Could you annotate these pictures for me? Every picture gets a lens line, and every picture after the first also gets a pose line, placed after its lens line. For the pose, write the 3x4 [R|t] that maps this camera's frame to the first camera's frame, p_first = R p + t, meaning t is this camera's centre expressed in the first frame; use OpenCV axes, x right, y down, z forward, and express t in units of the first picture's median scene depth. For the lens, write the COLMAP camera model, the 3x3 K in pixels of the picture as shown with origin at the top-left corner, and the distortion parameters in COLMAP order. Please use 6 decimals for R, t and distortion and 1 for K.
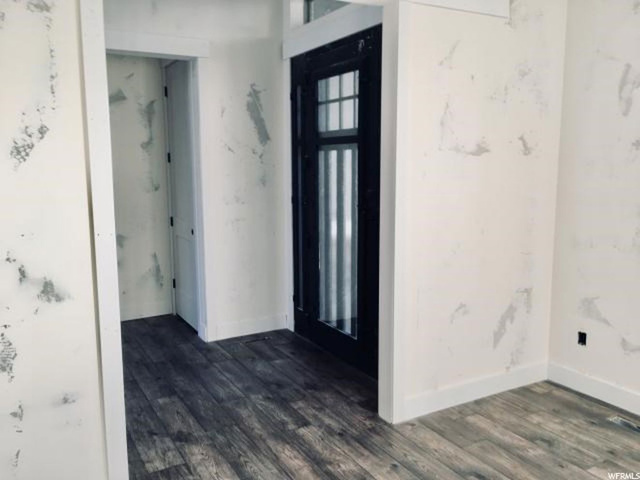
lens RADIAL K [[541.7, 0, 320.0], [0, 541.7, 240.0], [0, 0, 1]] dist [0.043579, -0.019436]
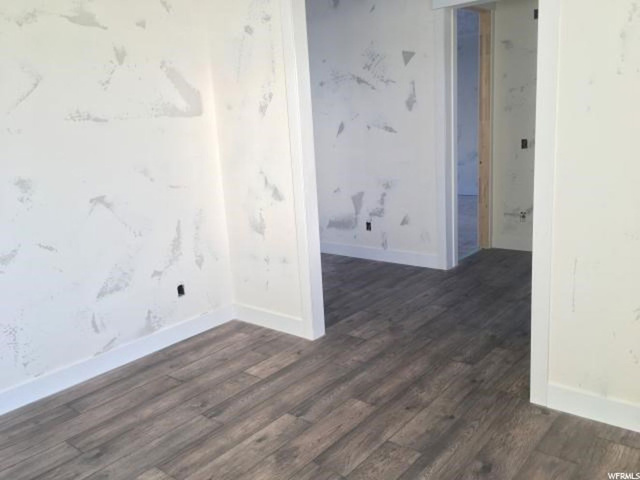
lens RADIAL K [[549.3, 0, 320.2], [0, 549.3, 254.8], [0, 0, 1]] dist [0.002502, -0.005289]
pose [[0.337400, 0.213955, -0.916725, 0.787699], [-0.071799, 0.976841, 0.201560, -0.050265], [0.938619, -0.002186, 0.344948, 0.376254]]
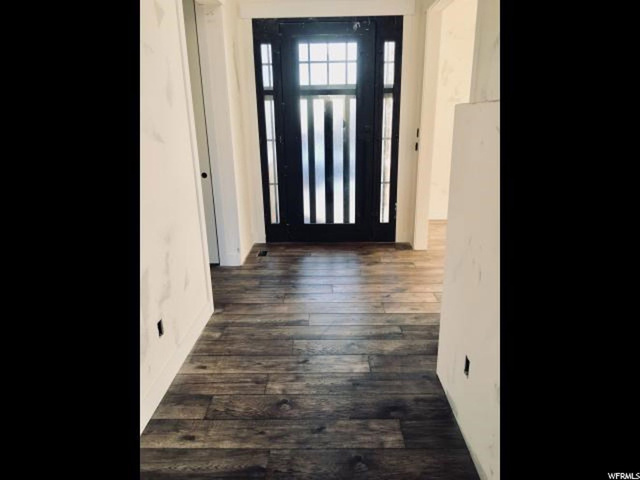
lens RADIAL K [[399.3, 0, 320.0], [0, 399.3, 240.0], [0, 0, 1]] dist [0.026895, -0.000767]
pose [[0.528761, -0.254161, 0.809823, -1.182831], [0.140672, 0.967160, 0.211692, -0.038901], [-0.837033, 0.001985, 0.547150, 0.549688]]
